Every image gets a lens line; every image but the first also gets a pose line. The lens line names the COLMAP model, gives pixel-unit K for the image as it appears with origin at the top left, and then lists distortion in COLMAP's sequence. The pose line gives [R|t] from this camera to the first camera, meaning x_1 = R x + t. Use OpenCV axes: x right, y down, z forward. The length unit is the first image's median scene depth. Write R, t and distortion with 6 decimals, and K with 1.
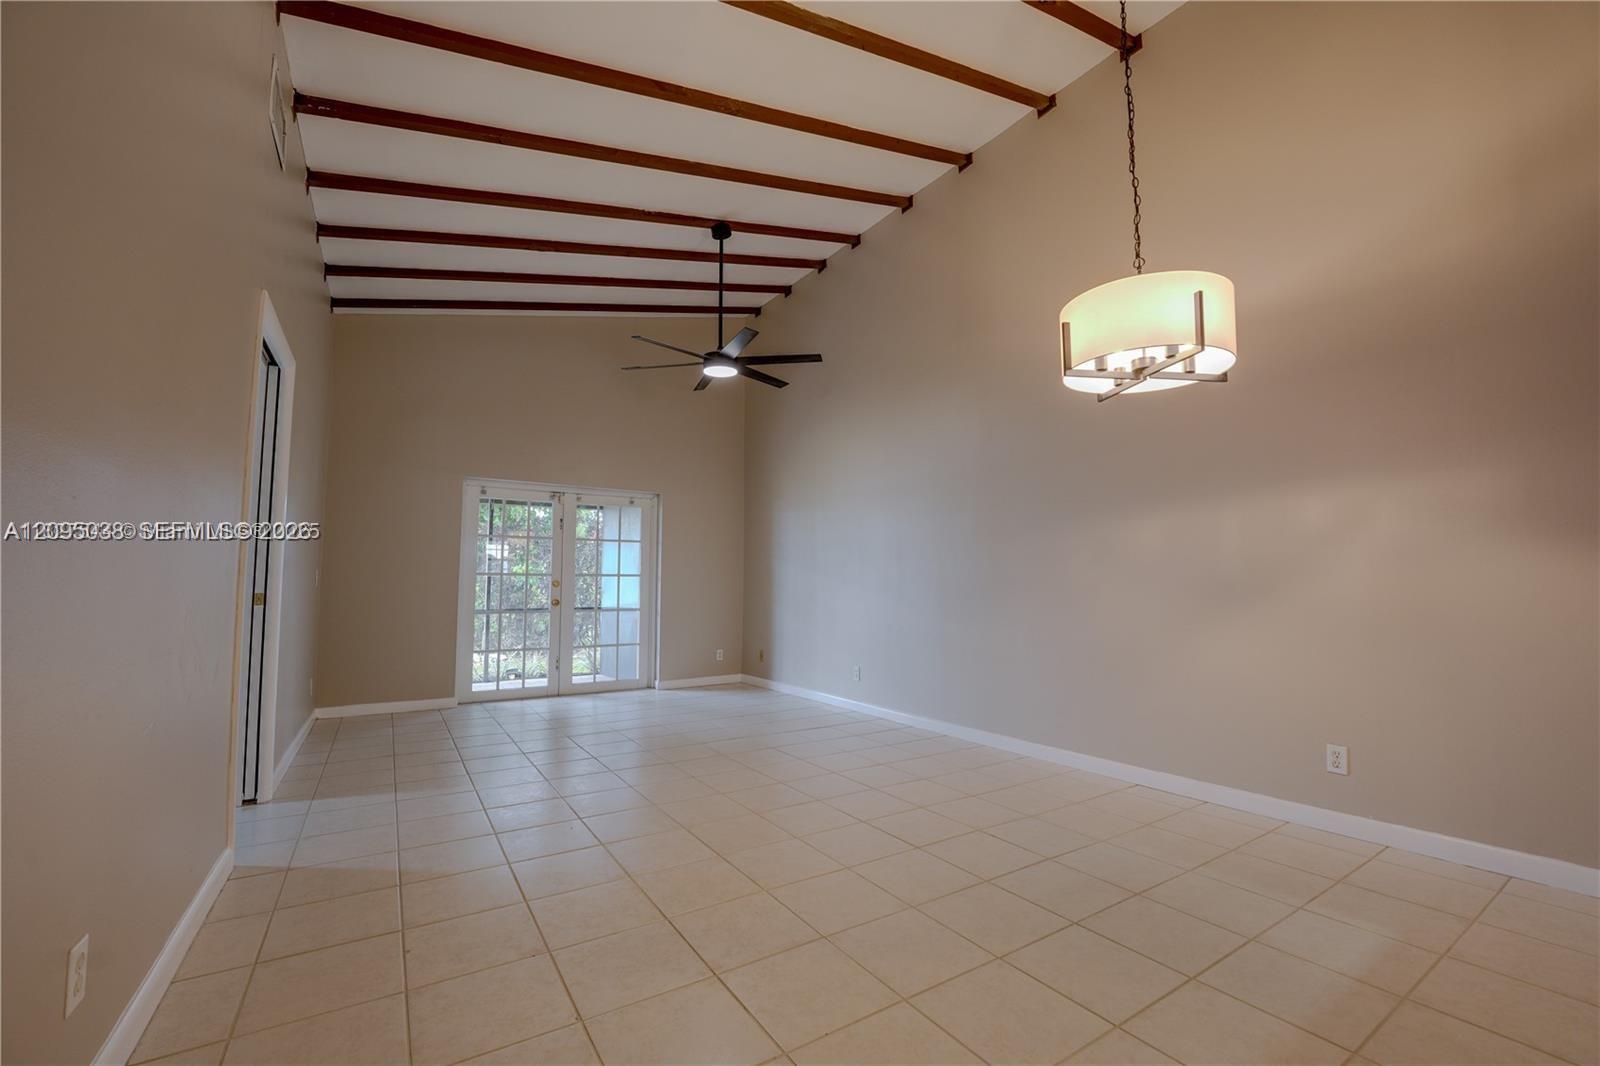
lens RADIAL K [[637.7, 0, 800.5], [0, 637.7, 537.1], [0, 0, 1]] dist [-0.037989, 0.004152]
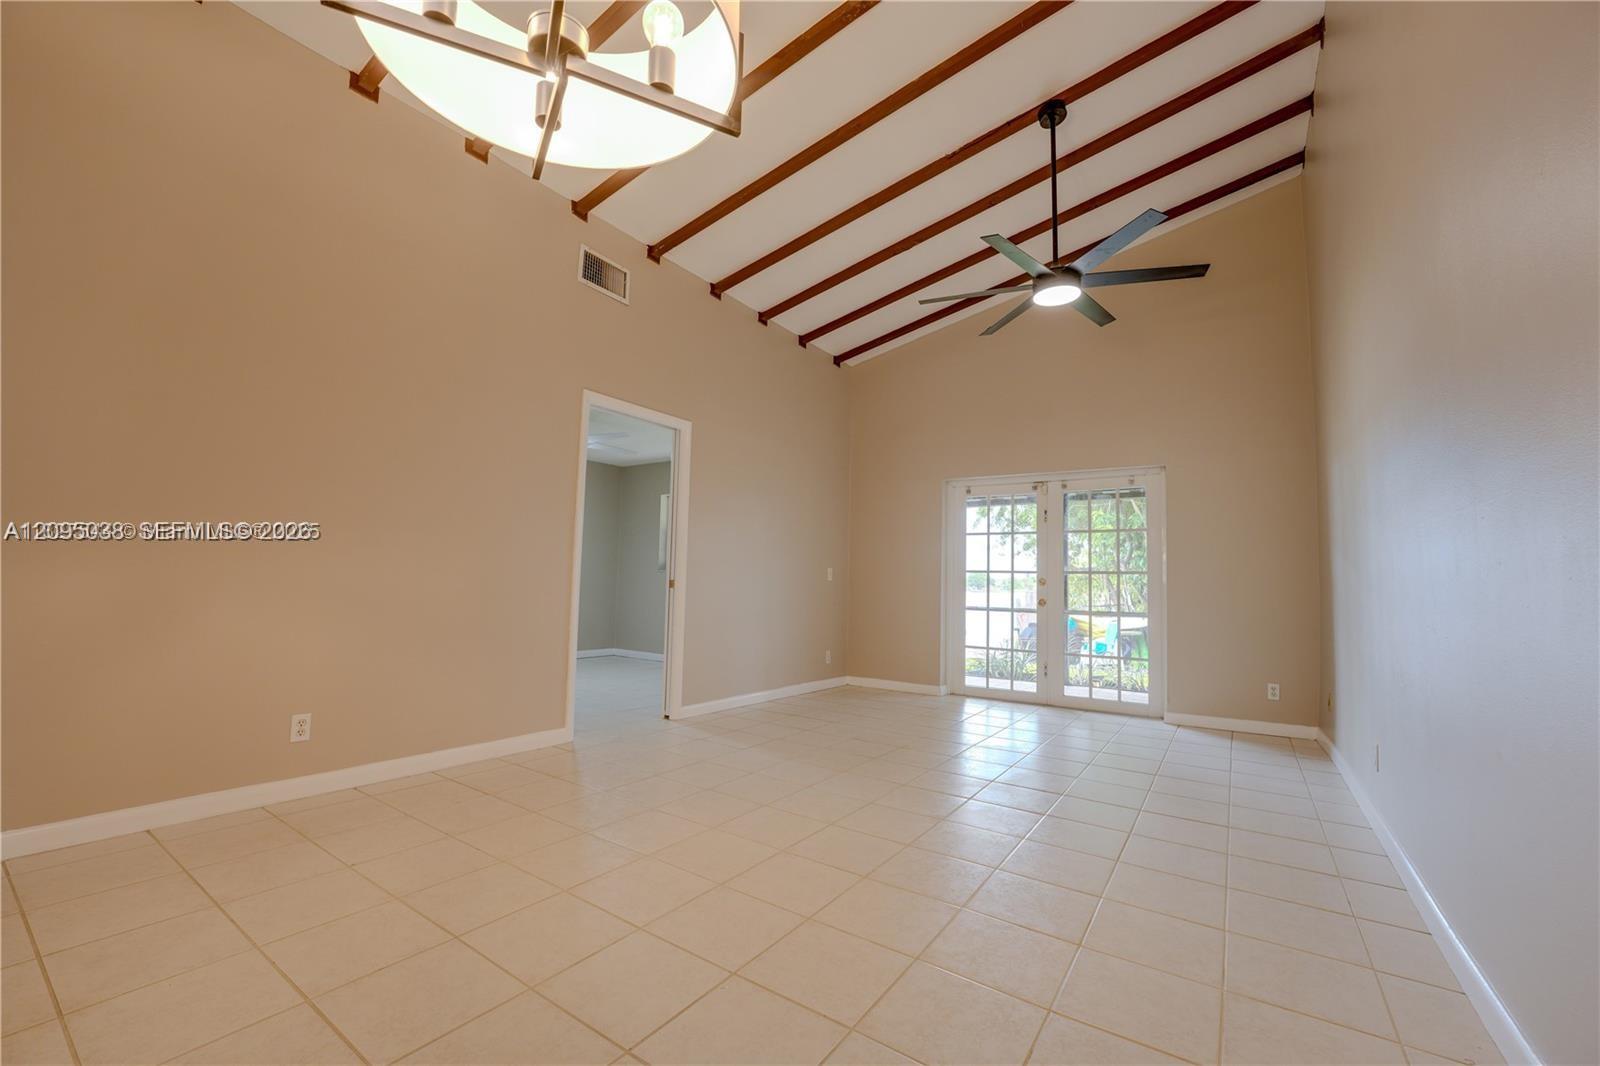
lens RADIAL K [[637.7, 0, 800.5], [0, 637.7, 537.1], [0, 0, 1]] dist [-0.037989, 0.004152]
pose [[0.389155, -0.054778, -0.919542, 0.325592], [0.041672, 0.998255, -0.041831, 0.033094], [0.920229, -0.022040, 0.390759, 0.325256]]
